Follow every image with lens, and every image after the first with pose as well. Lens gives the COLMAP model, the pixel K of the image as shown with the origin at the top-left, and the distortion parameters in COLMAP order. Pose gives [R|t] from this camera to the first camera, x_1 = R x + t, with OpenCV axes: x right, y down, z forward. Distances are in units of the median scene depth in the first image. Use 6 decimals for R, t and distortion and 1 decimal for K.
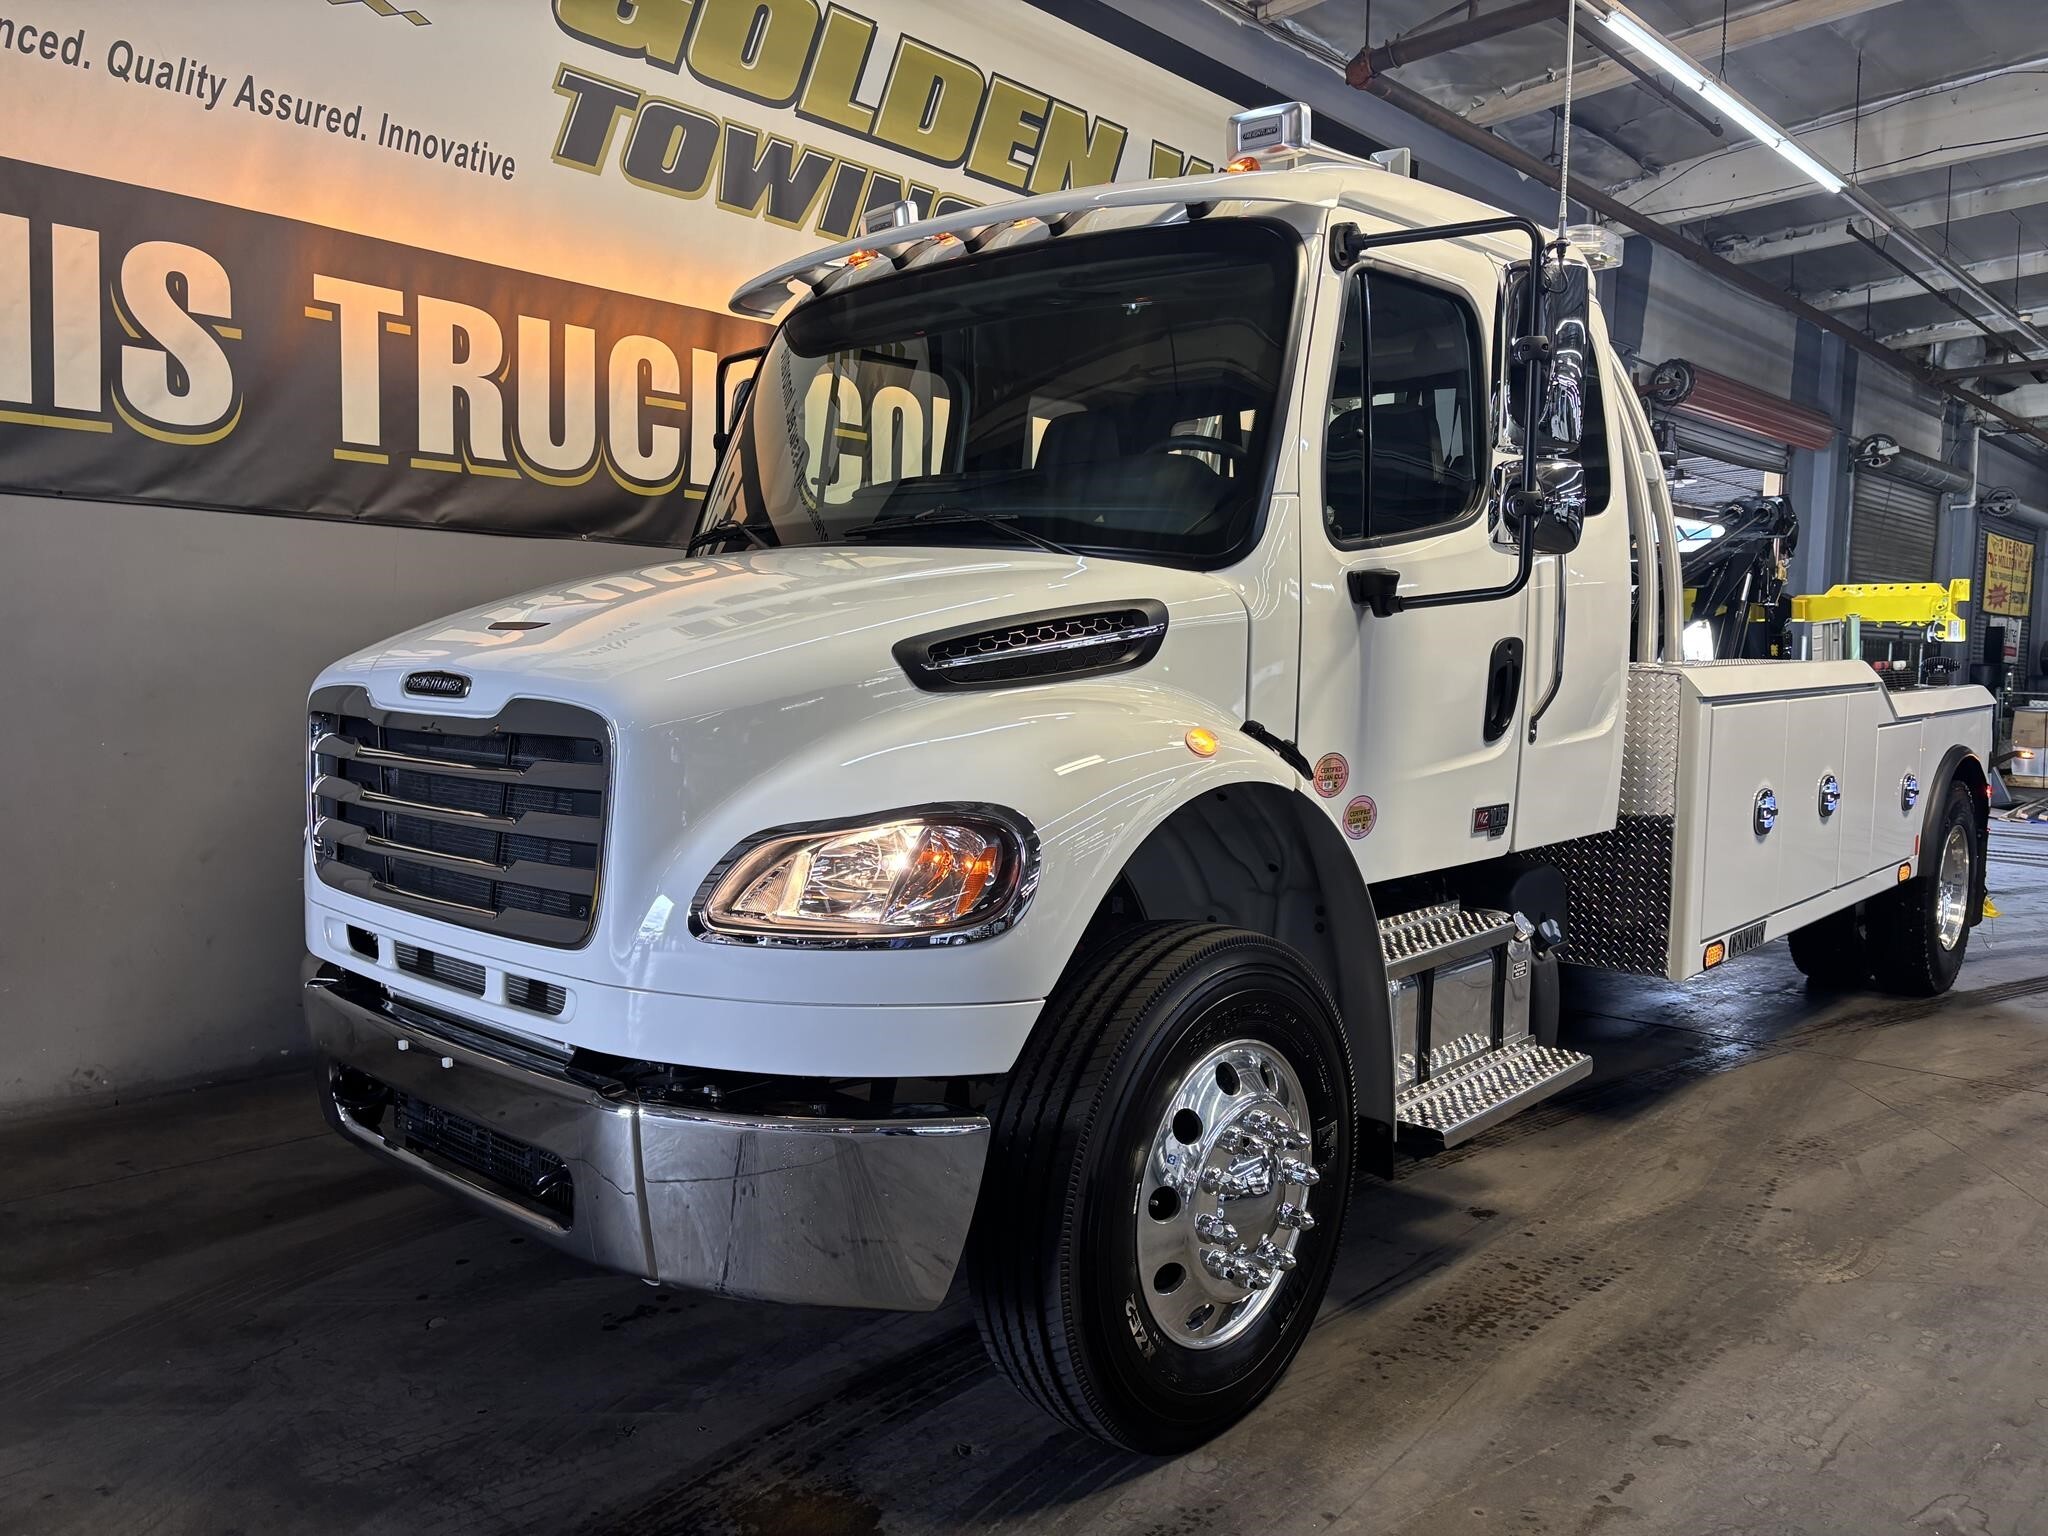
lens RADIAL K [[1540.3, 0, 1058.6], [0, 1540.3, 738.8], [0, 0, 1]] dist [0.030097, 0.010272]
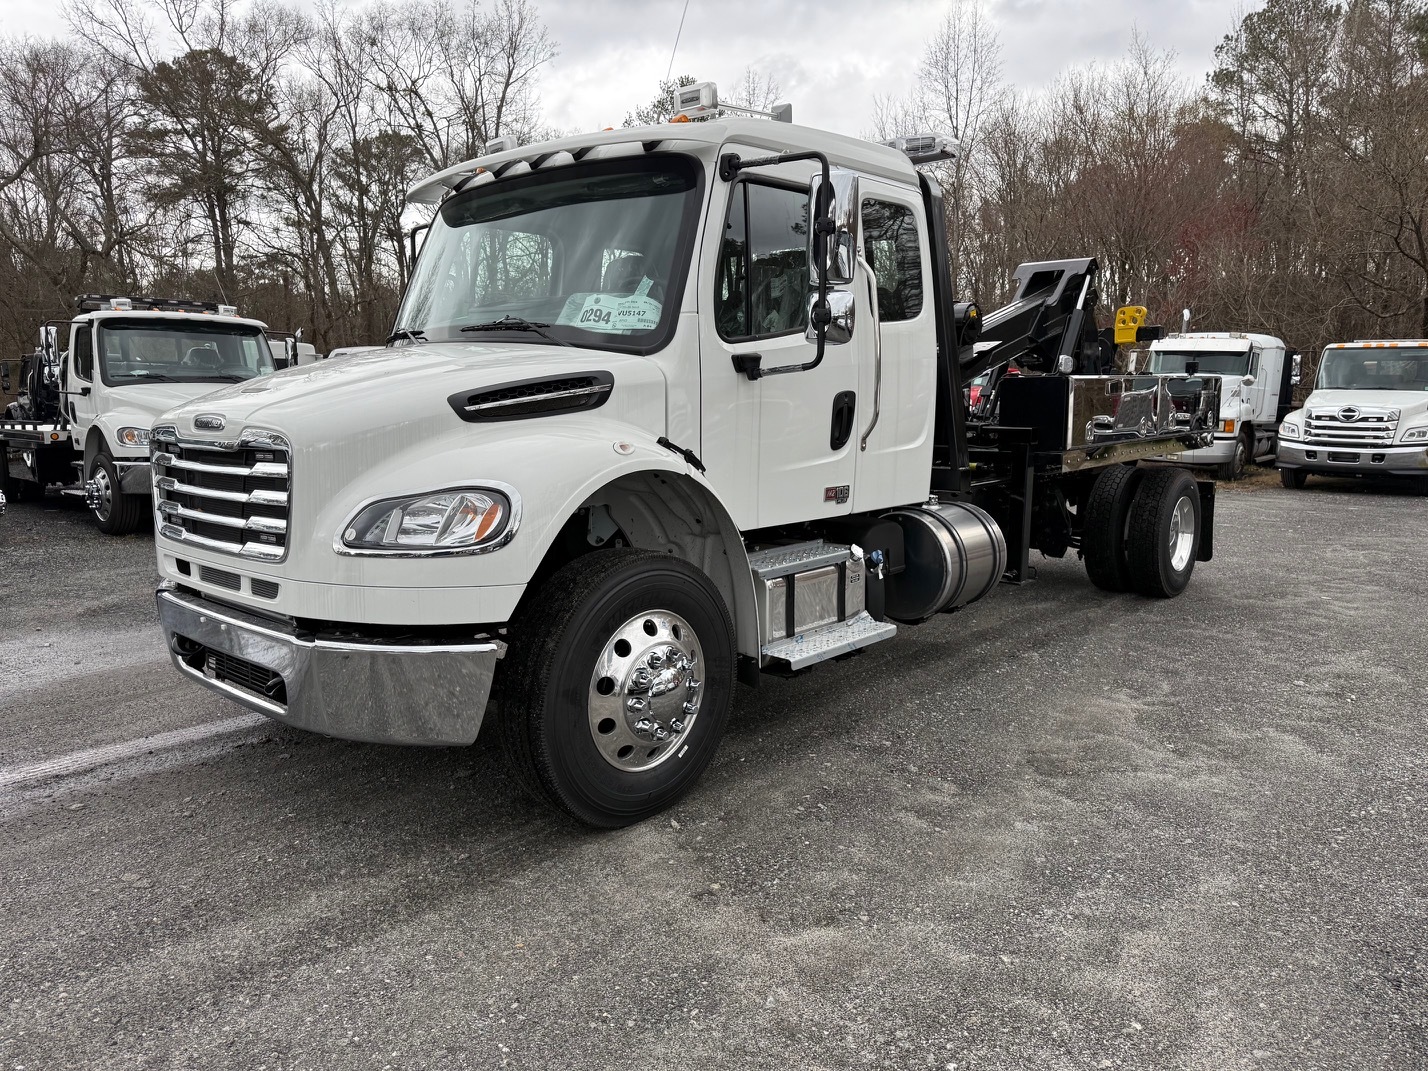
lens RADIAL K [[980.9, 0, 710.9], [0, 980.9, 533.8], [0, 0, 1]] dist [0.075510, 0.000579]
pose [[0.999891, -0.014187, 0.004162, 0.157006], [0.013839, 0.997131, 0.074416, 0.013991], [-0.005206, -0.074350, 0.997219, -0.162471]]
